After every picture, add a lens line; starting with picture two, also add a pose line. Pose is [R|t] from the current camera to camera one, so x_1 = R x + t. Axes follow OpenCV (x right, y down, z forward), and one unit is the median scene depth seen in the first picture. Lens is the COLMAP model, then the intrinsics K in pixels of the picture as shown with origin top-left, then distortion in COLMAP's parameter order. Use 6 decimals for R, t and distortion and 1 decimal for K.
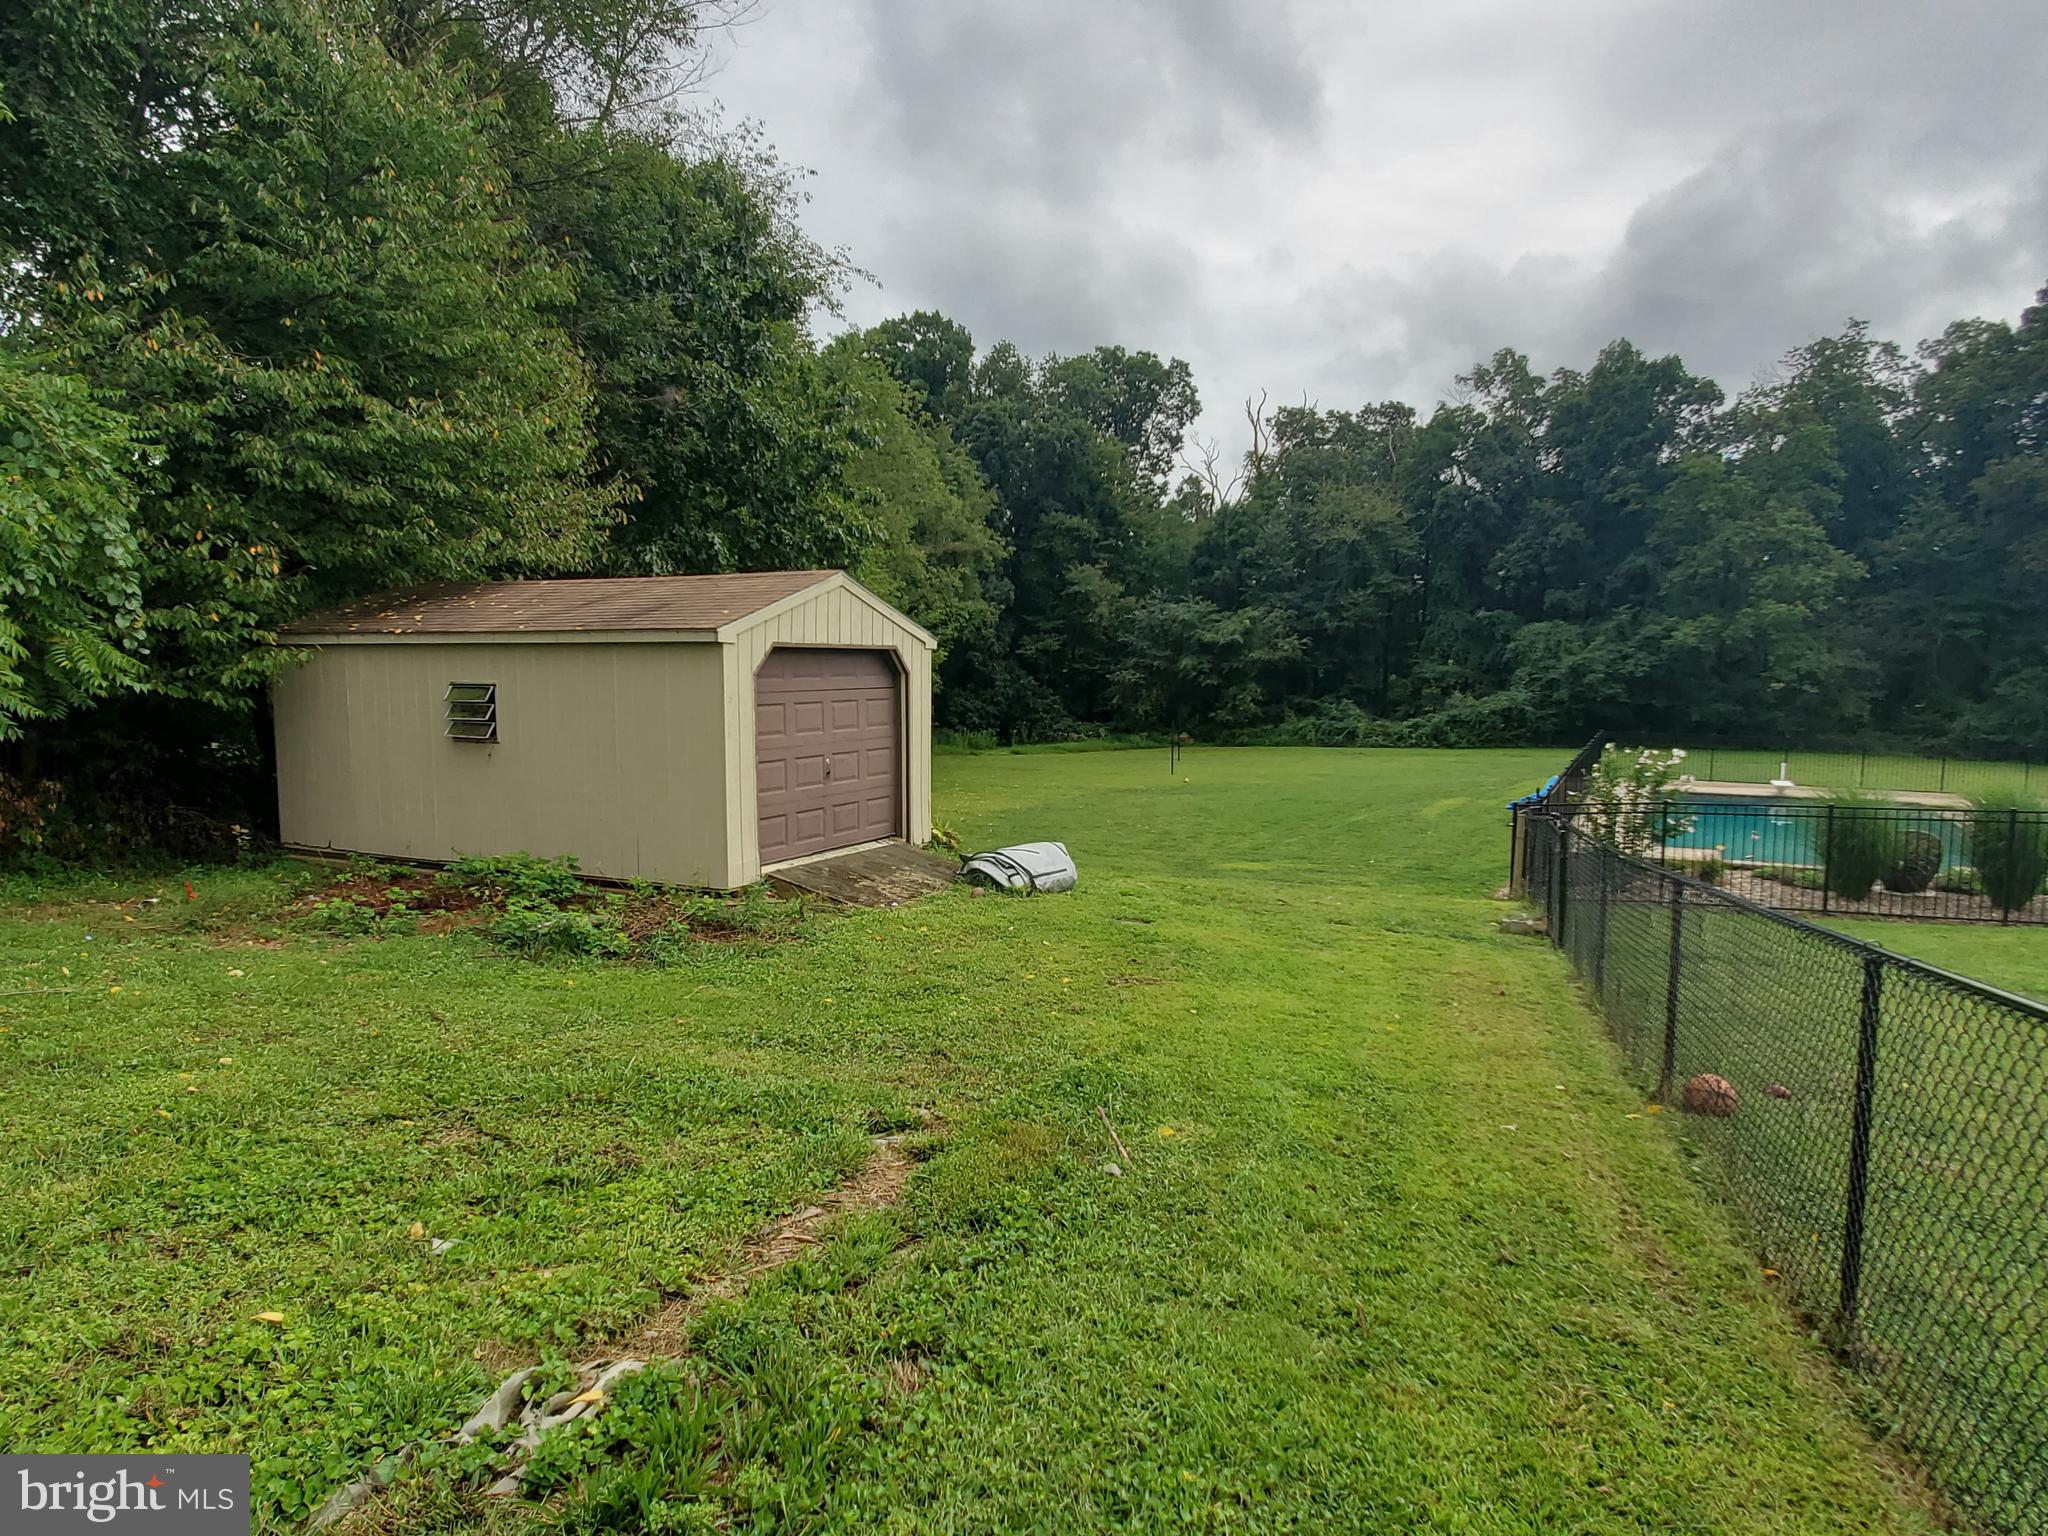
lens RADIAL K [[1266.9, 0, 1007.4], [0, 1266.9, 788.2], [0, 0, 1]] dist [0.006216, -0.007442]
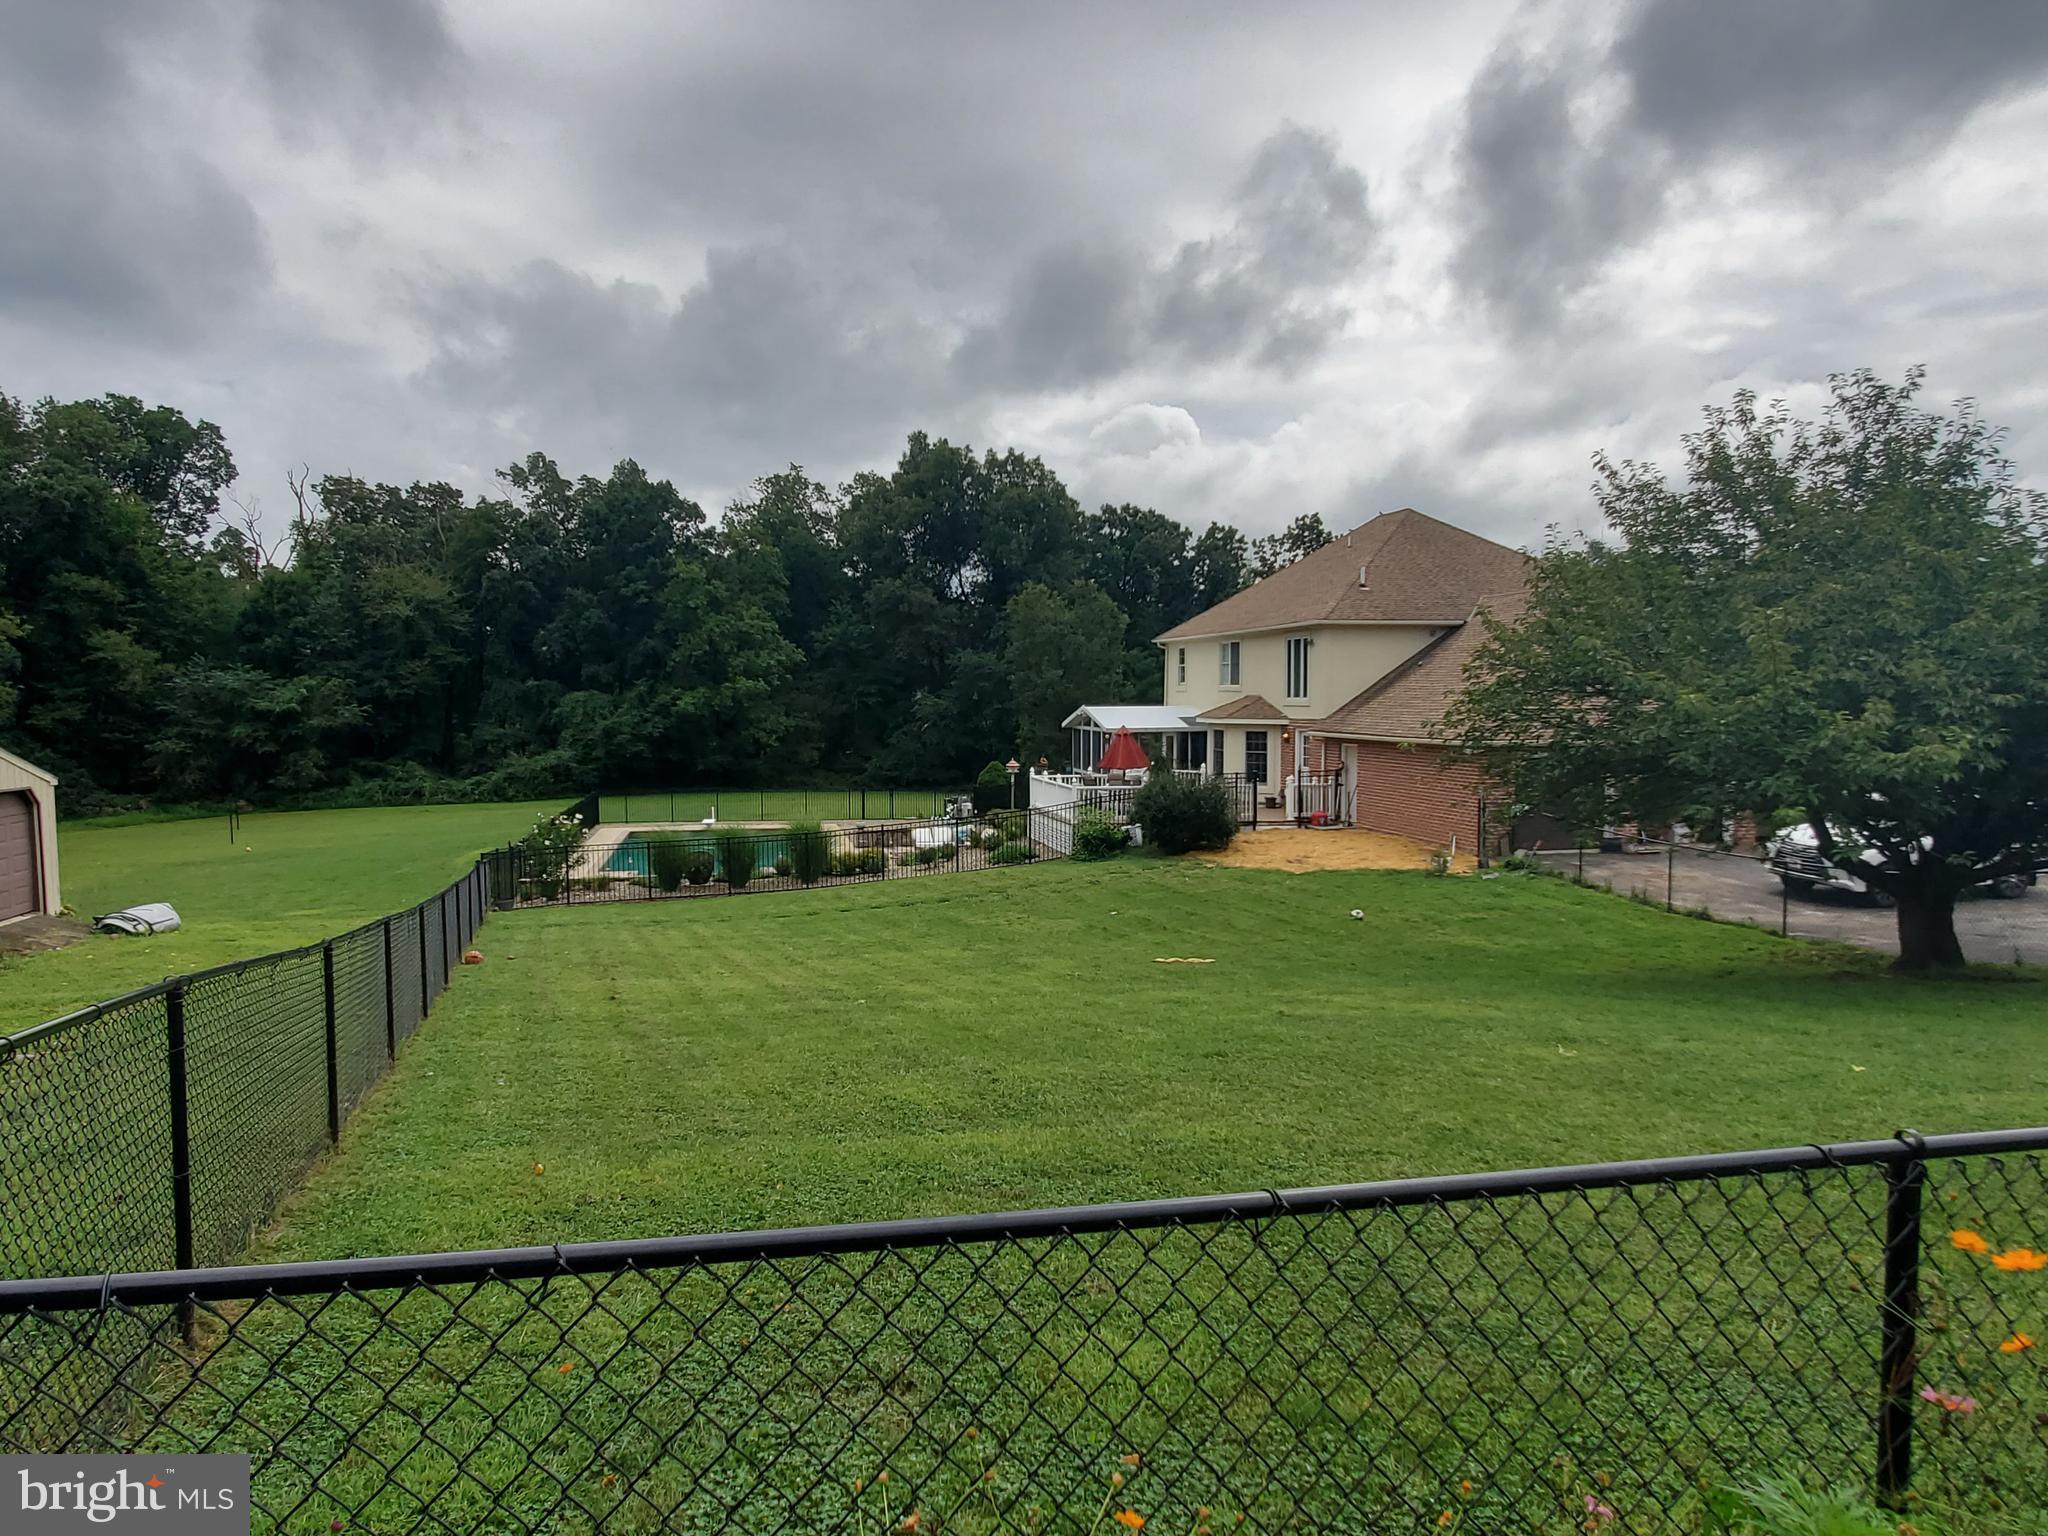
lens RADIAL K [[1267.2, 0, 982.9], [0, 1267.2, 795.2], [0, 0, 1]] dist [0.013221, -0.016204]
pose [[0.783772, -0.055316, 0.618580, -0.022481], [0.072777, 0.997344, -0.003026, -0.002265], [-0.616770, 0.047390, 0.785716, -0.151699]]
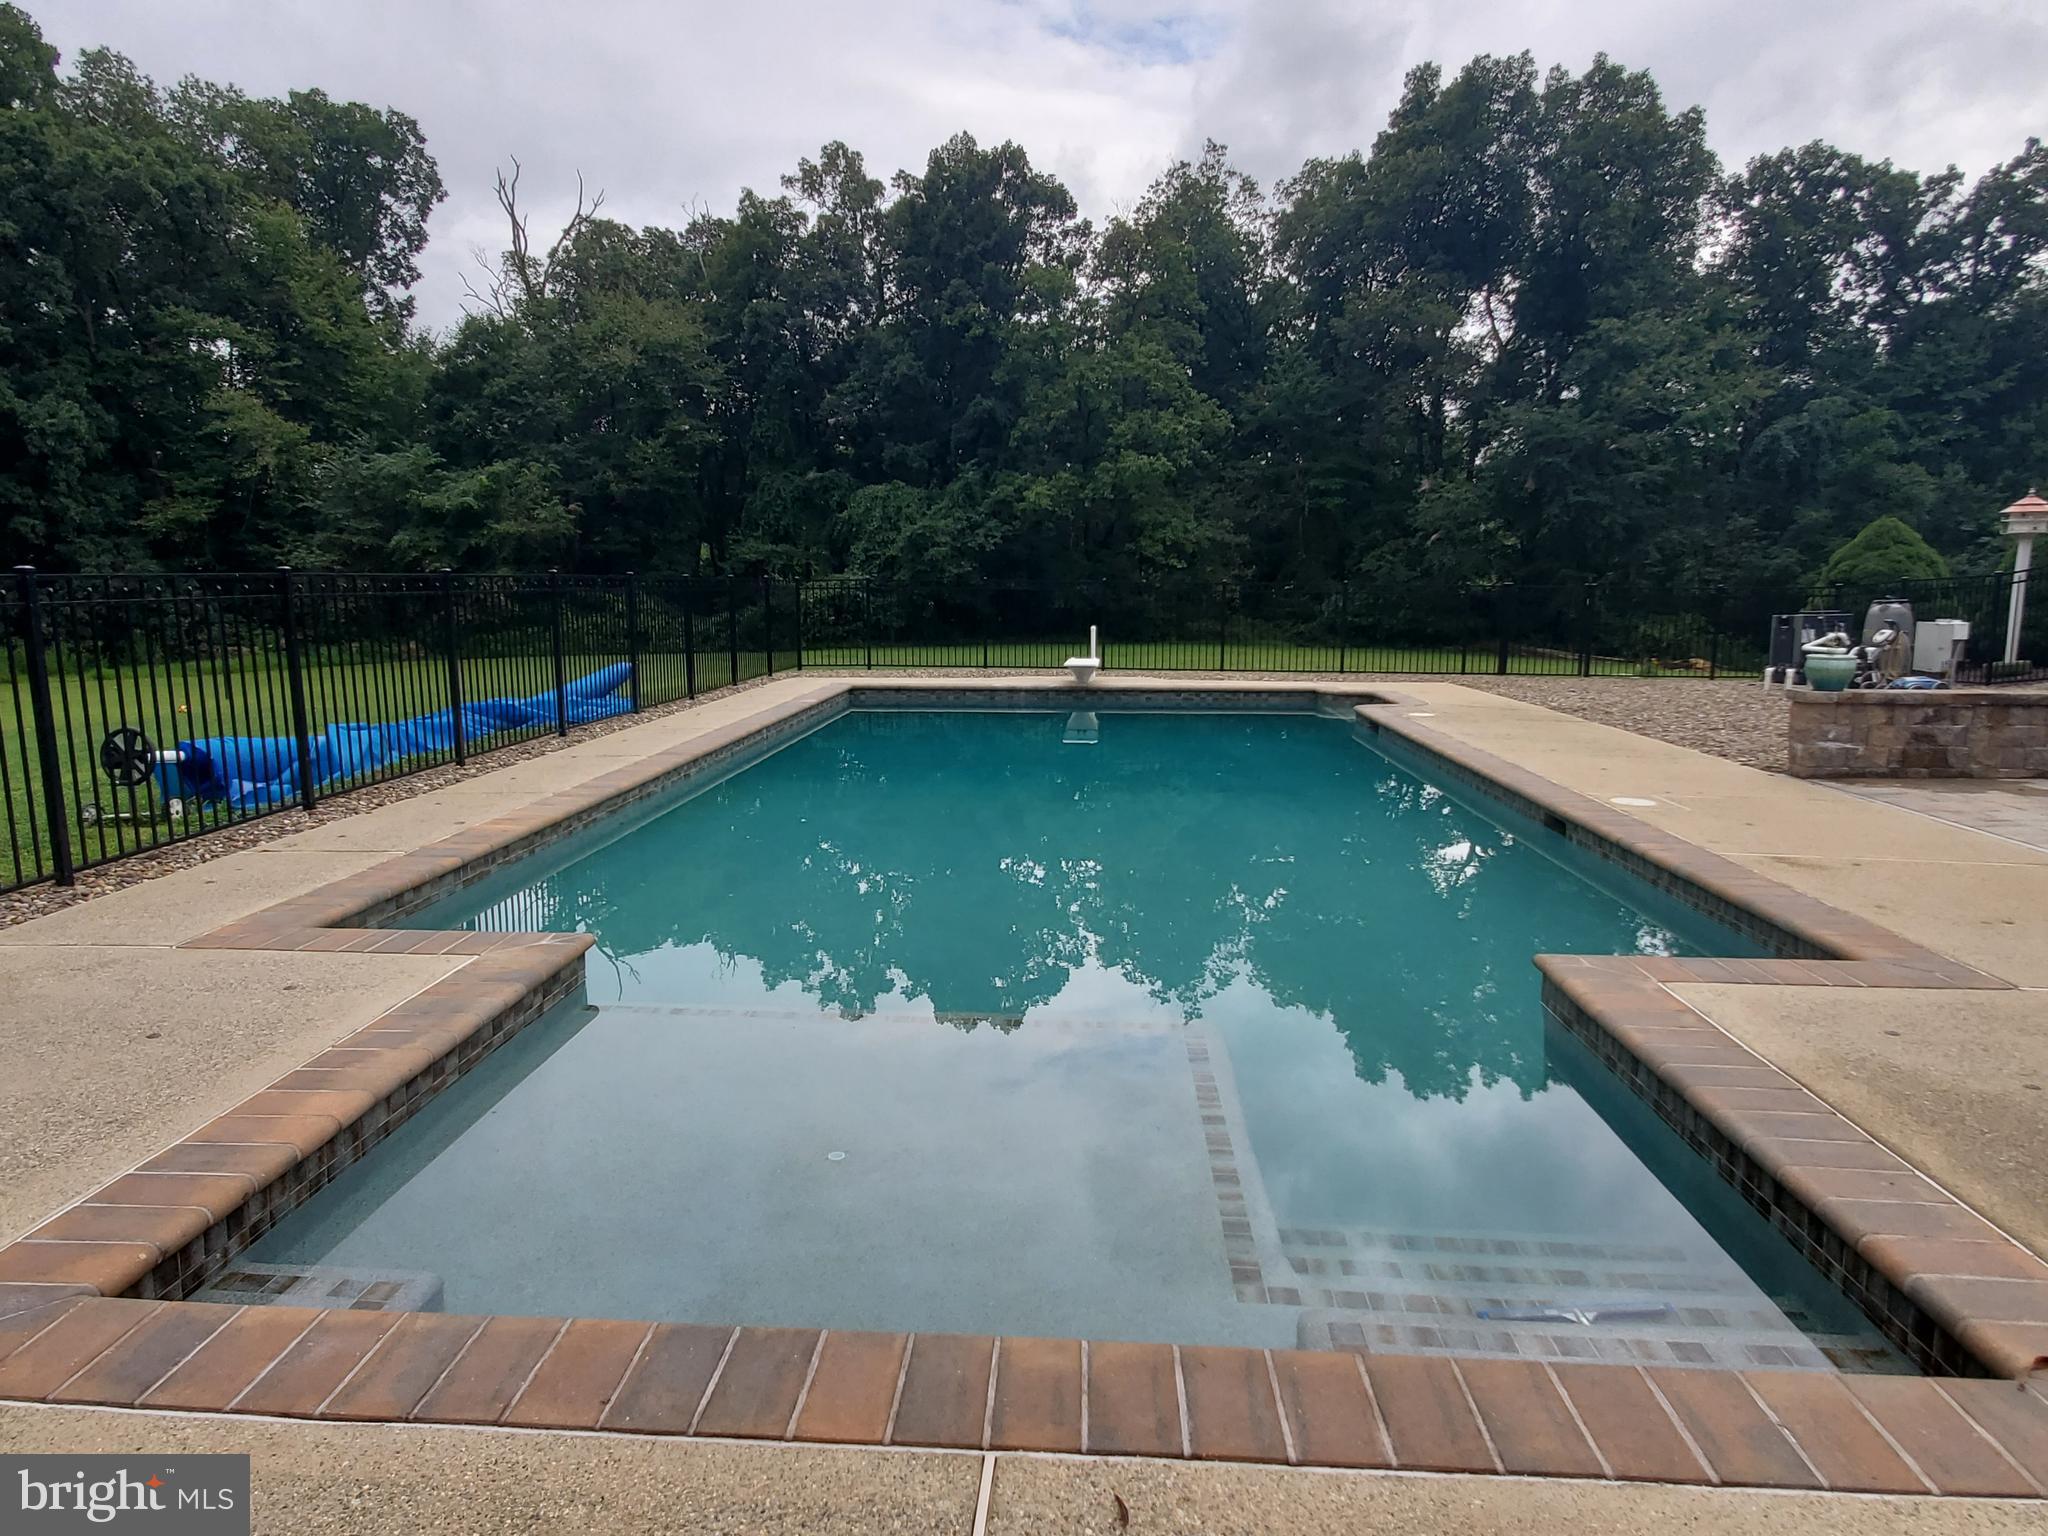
lens RADIAL K [[1266.9, 0, 1007.4], [0, 1266.9, 788.2], [0, 0, 1]] dist [0.006216, -0.007442]
pose [[0.916167, -0.069024, 0.394809, 0.160549], [0.045911, 0.996649, 0.067704, 0.004522], [-0.398159, -0.043902, 0.916265, 0.232093]]
